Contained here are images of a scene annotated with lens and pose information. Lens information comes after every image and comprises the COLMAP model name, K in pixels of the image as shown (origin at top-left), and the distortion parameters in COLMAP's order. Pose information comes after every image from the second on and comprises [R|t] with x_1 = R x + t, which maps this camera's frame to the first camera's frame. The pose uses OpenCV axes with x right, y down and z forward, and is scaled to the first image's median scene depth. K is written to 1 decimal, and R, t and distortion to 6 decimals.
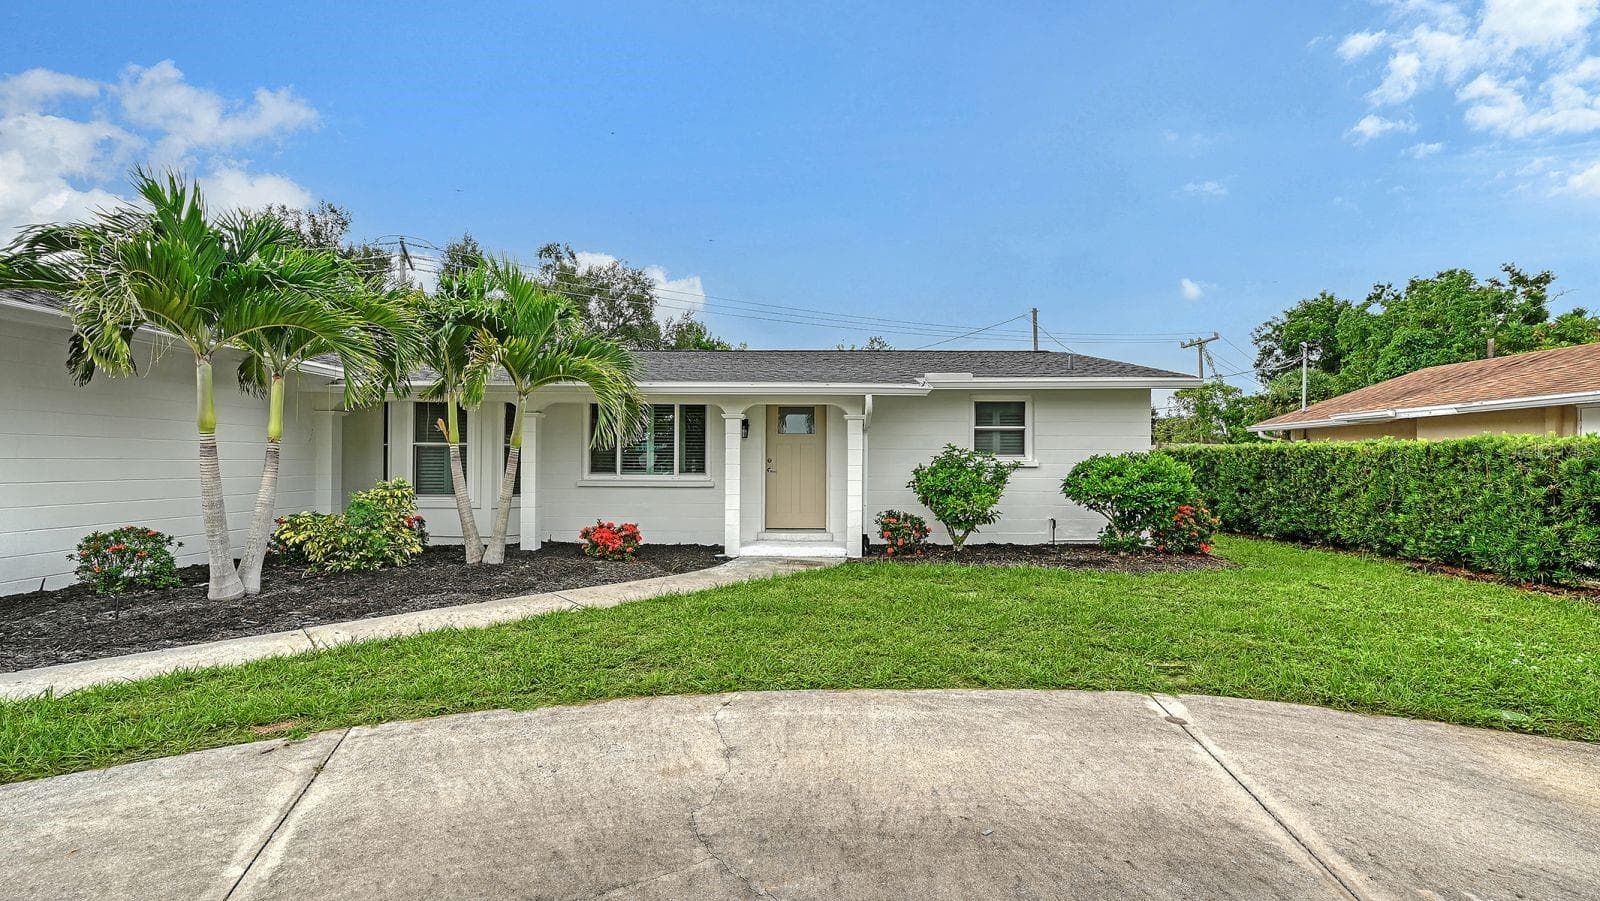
lens RADIAL K [[641.8, 0, 800.7], [0, 641.8, 454.7], [0, 0, 1]] dist [-0.003048, 0.000462]
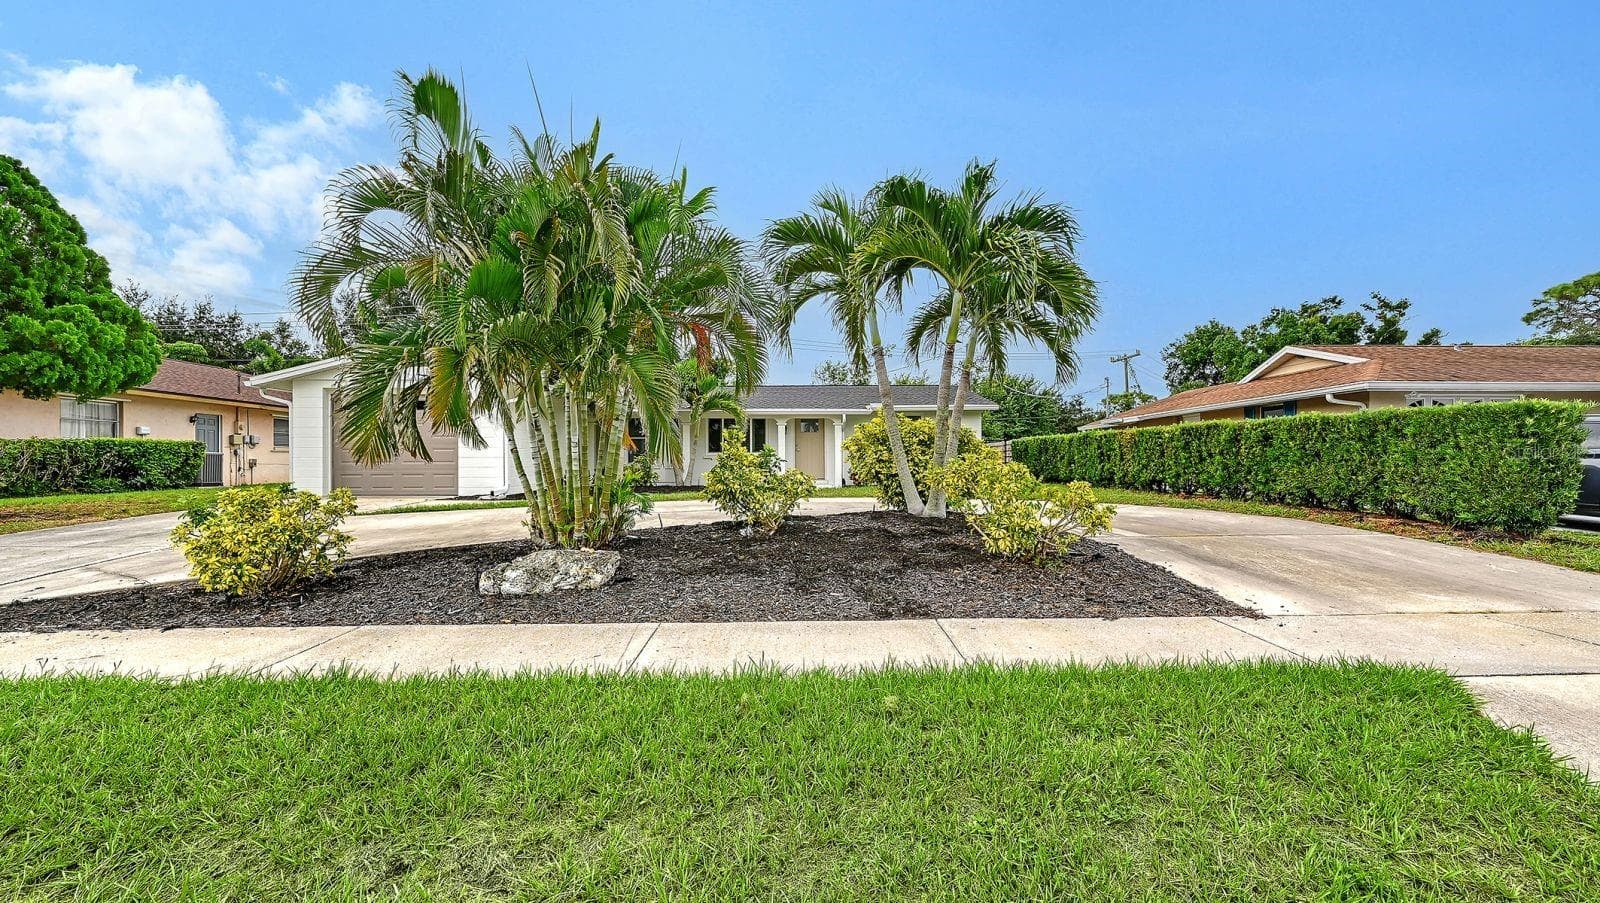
lens RADIAL K [[641.8, 0, 800.9], [0, 641.8, 454.6], [0, 0, 1]] dist [-0.003048, 0.000462]
pose [[0.999857, -0.007186, 0.015297, -0.014832], [0.007259, 0.999962, -0.004751, 0.010498], [-0.015263, 0.004862, 0.999872, -0.233364]]
